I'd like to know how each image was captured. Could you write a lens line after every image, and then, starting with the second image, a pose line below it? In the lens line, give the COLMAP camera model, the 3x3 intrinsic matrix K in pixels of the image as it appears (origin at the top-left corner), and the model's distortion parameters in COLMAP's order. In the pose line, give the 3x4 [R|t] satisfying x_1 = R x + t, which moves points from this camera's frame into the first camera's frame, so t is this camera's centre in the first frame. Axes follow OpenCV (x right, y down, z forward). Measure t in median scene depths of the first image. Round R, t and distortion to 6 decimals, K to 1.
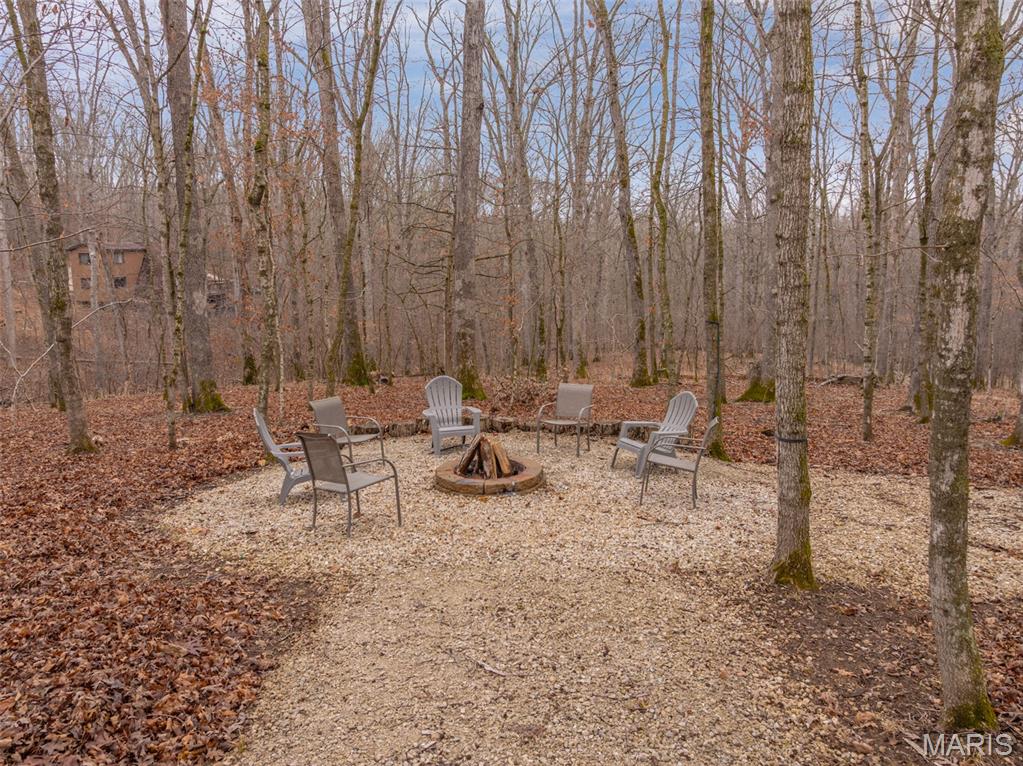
lens RADIAL K [[722.2, 0, 511.5], [0, 722.2, 383.0], [0, 0, 1]] dist [-0.044922, -0.003024]
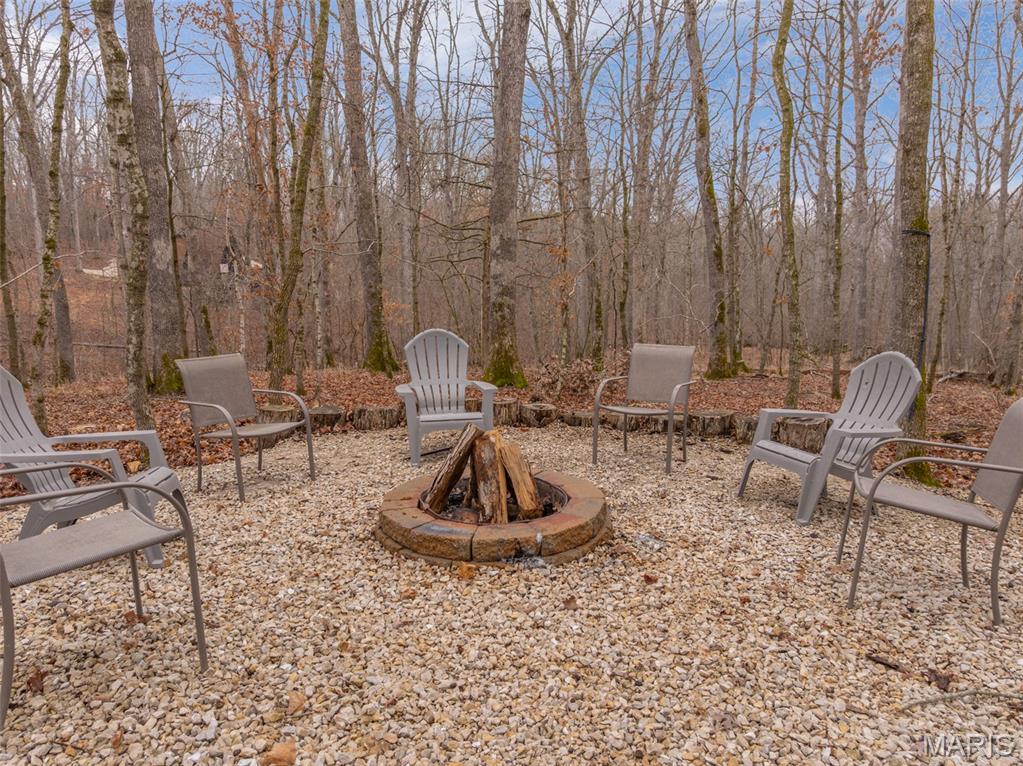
lens RADIAL K [[722.2, 0, 511.5], [0, 722.2, 383.0], [0, 0, 1]] dist [-0.044922, -0.003024]
pose [[0.997037, 0.019871, -0.074312, 0.012324], [-0.019782, 0.999802, 0.001930, 0.033153], [0.074336, -0.000455, 0.997233, 0.419501]]
